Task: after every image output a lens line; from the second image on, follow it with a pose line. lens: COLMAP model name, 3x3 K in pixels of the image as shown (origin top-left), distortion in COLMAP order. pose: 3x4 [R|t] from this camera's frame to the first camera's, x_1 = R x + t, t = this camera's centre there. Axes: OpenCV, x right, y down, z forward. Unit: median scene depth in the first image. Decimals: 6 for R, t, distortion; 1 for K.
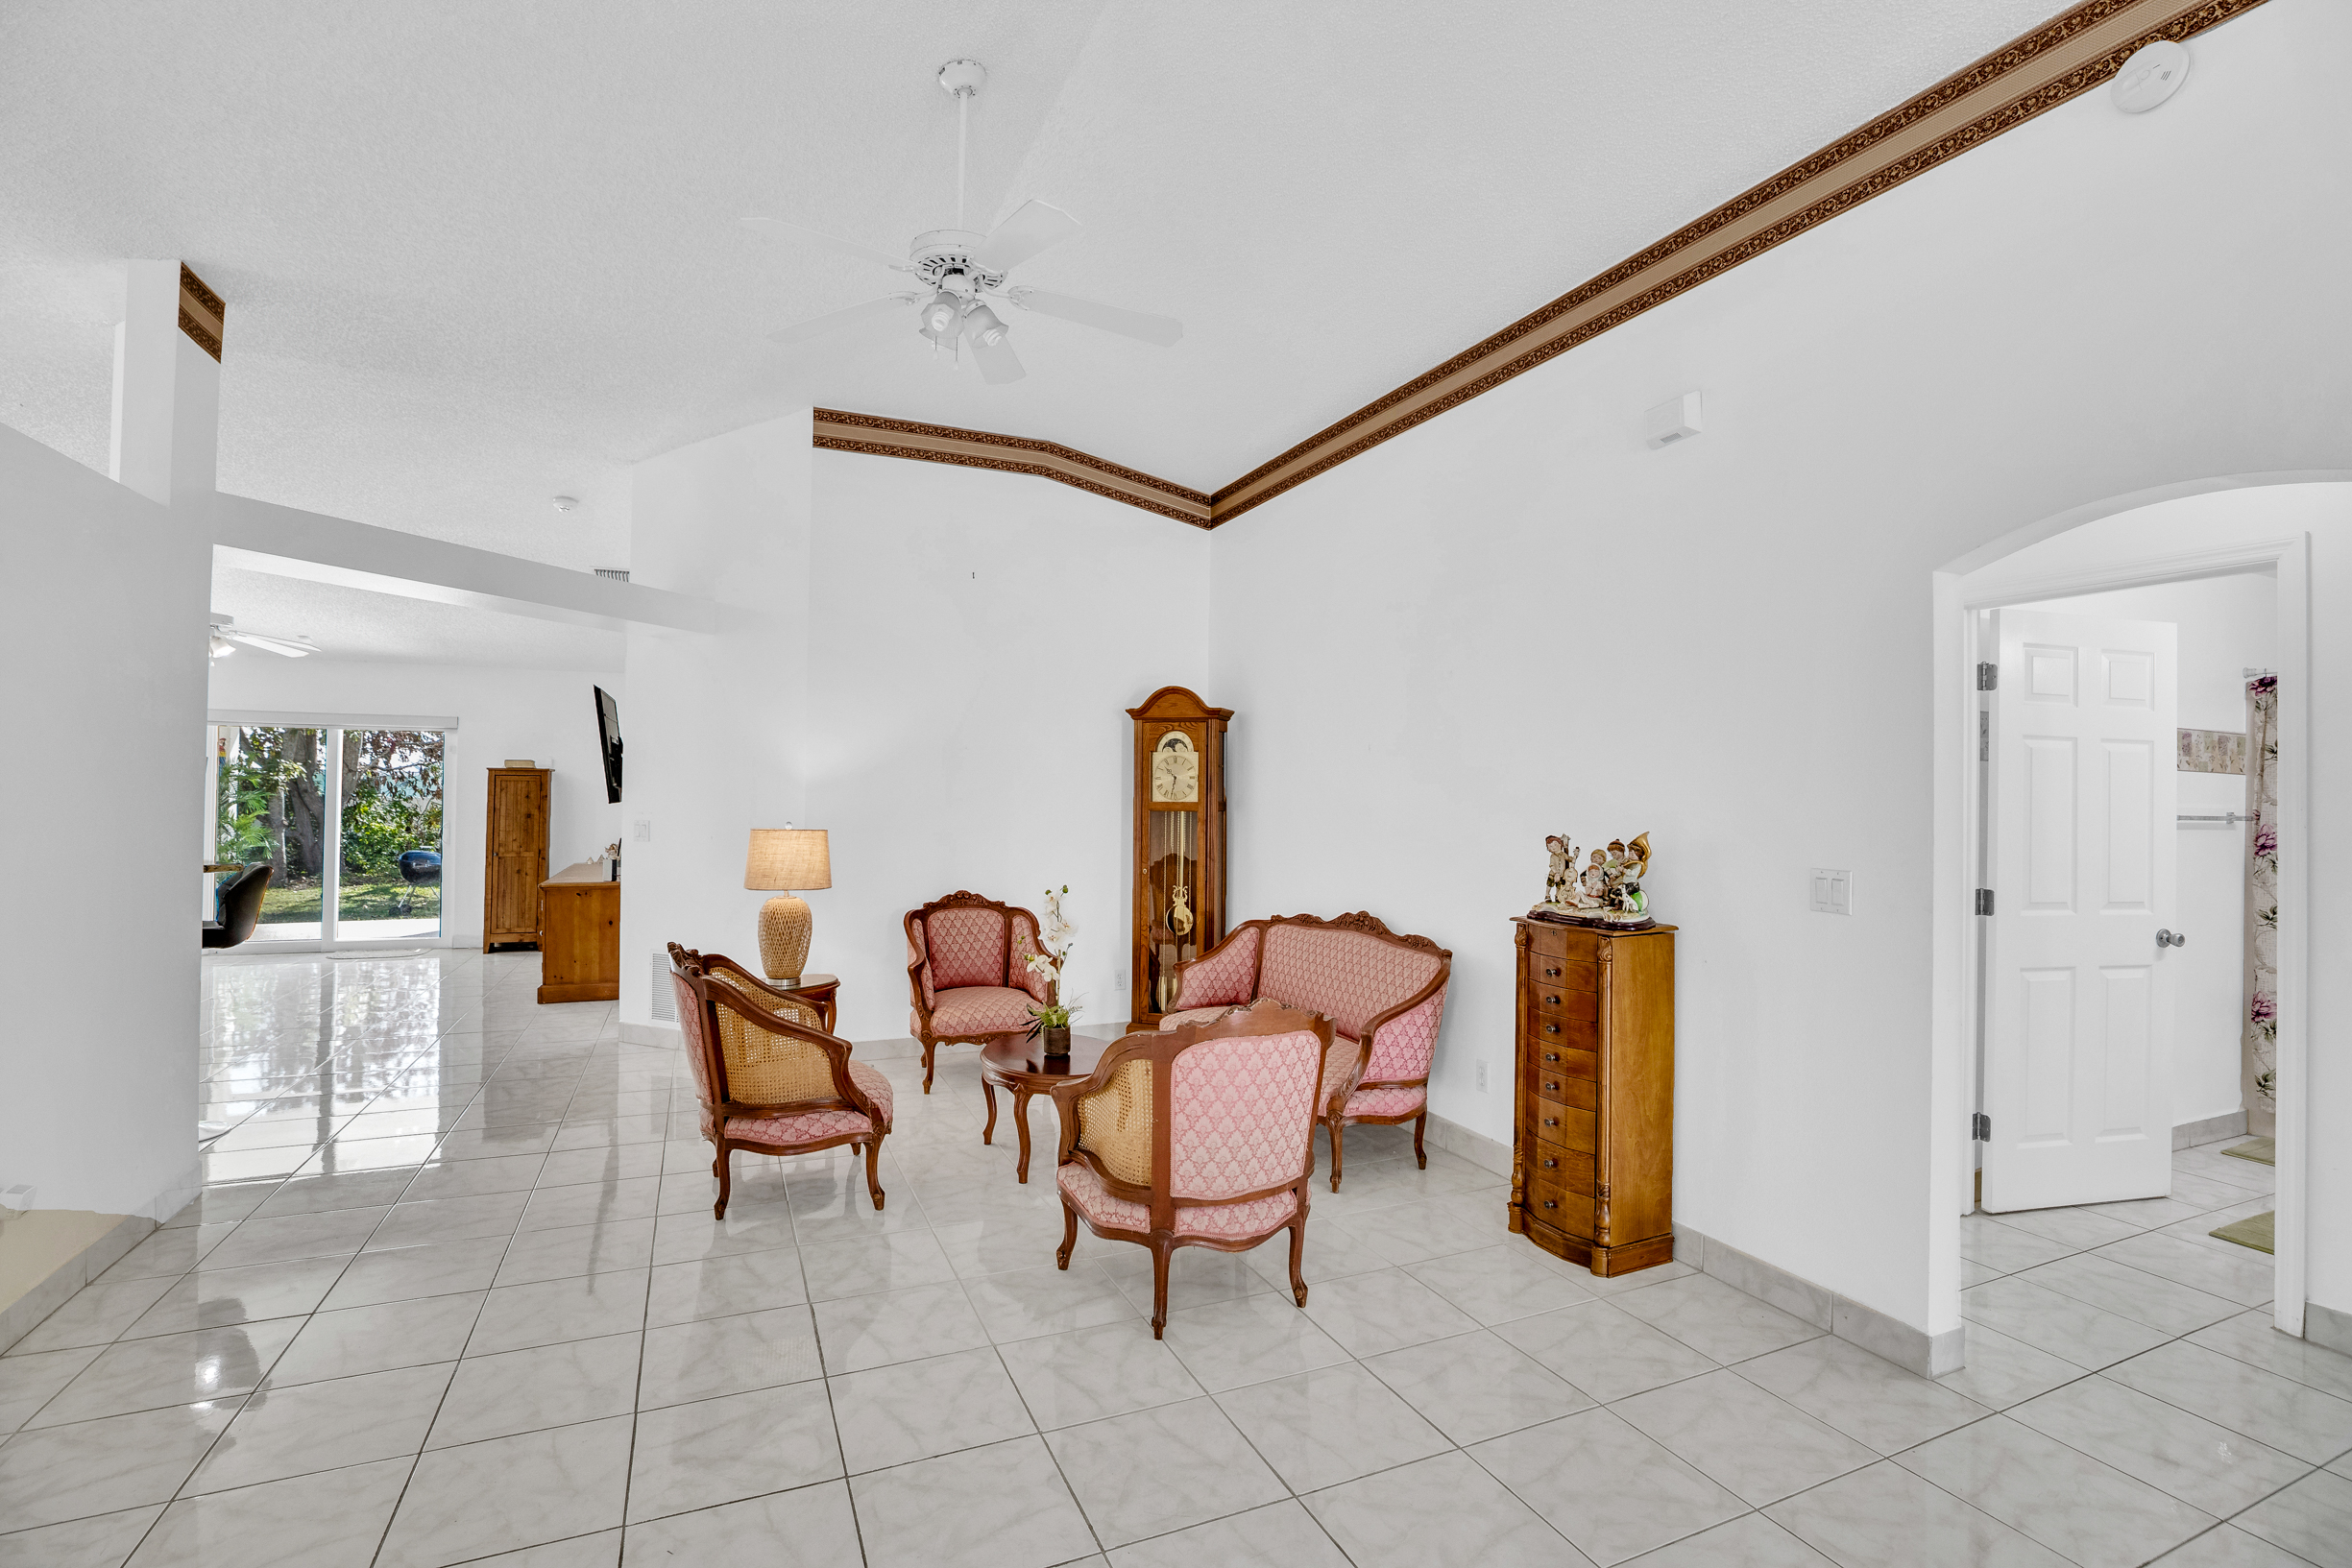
lens RADIAL K [[1080.1, 0, 1184.1], [0, 1080.1, 778.6], [0, 0, 1]] dist [-0.038173, 0.009606]
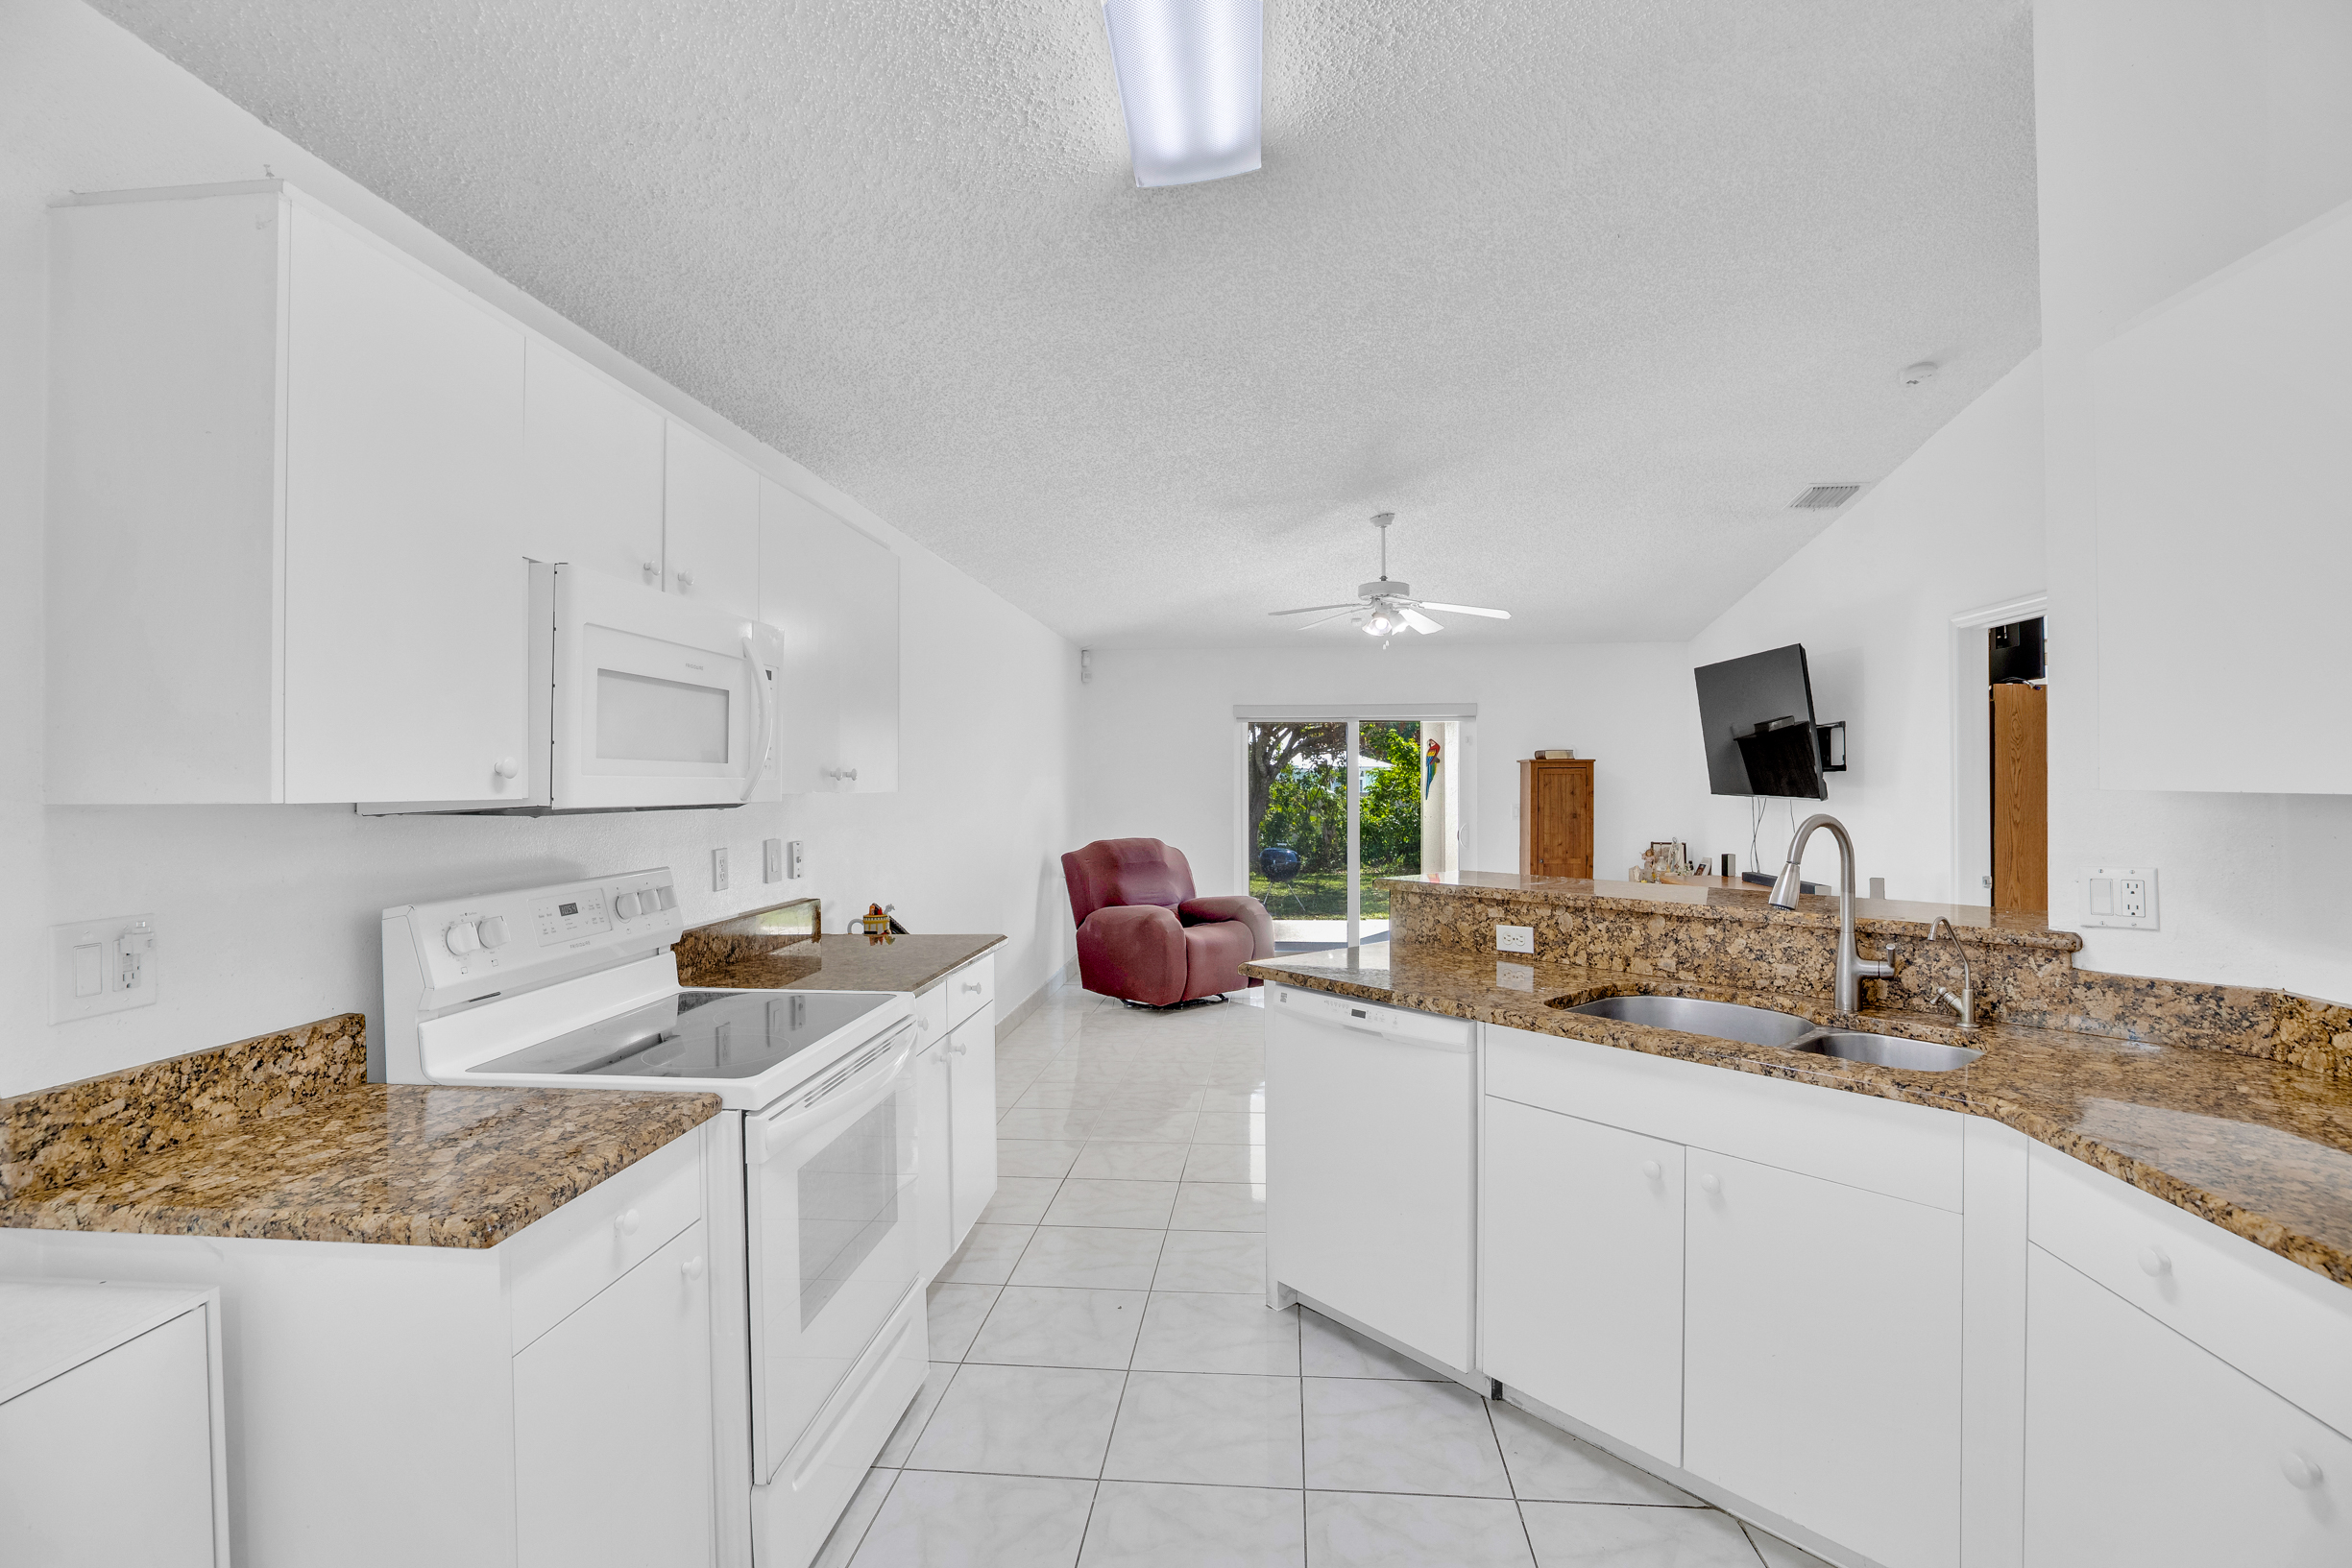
lens RADIAL K [[1080.1, 0, 1185.8], [0, 1080.1, 777.7], [0, 0, 1]] dist [-0.038173, 0.009606]
pose [[0.871872, -0.019545, -0.489344, -0.707291], [0.023033, 0.999734, 0.001108, -0.004602], [0.489192, -0.012237, 0.872090, 0.169442]]
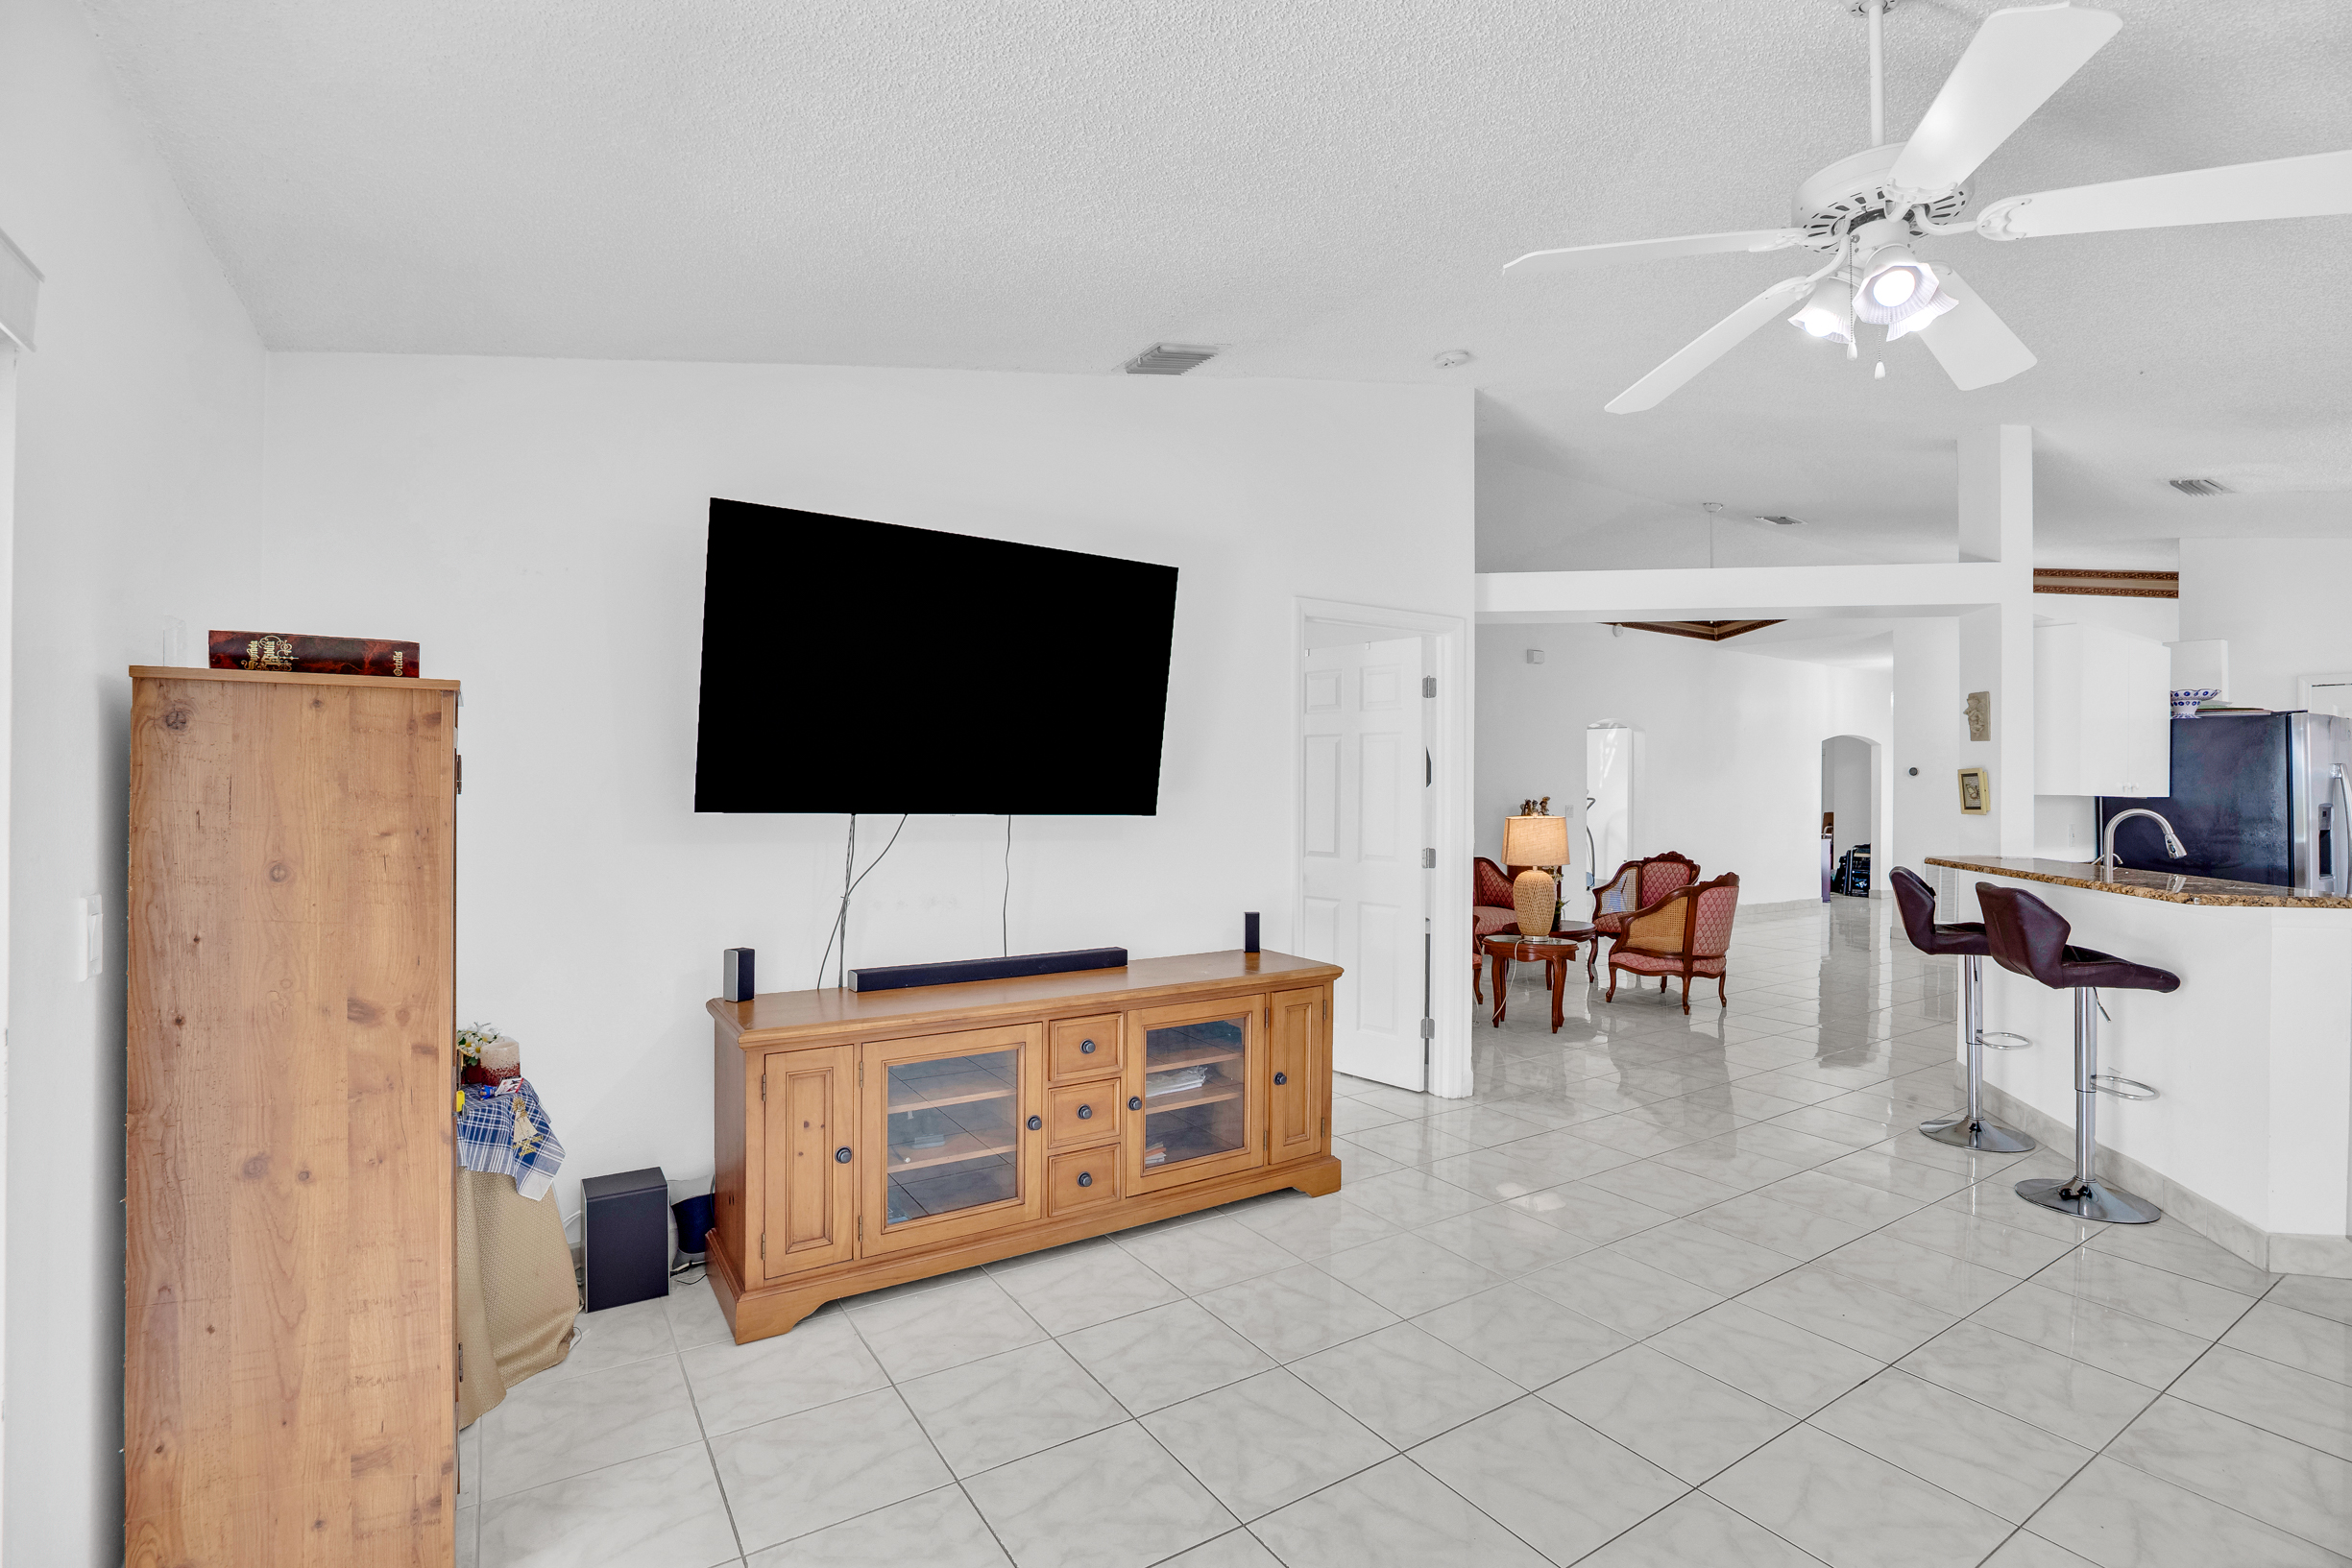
lens RADIAL K [[1080.1, 0, 1173.2], [0, 1080.1, 786.7], [0, 0, 1]] dist [-0.038173, 0.009606]
pose [[-0.149826, -0.012248, 0.988637, -1.291946], [-0.021638, 0.999724, 0.009106, 0.007715], [-0.988476, -0.020028, -0.150050, 1.342967]]
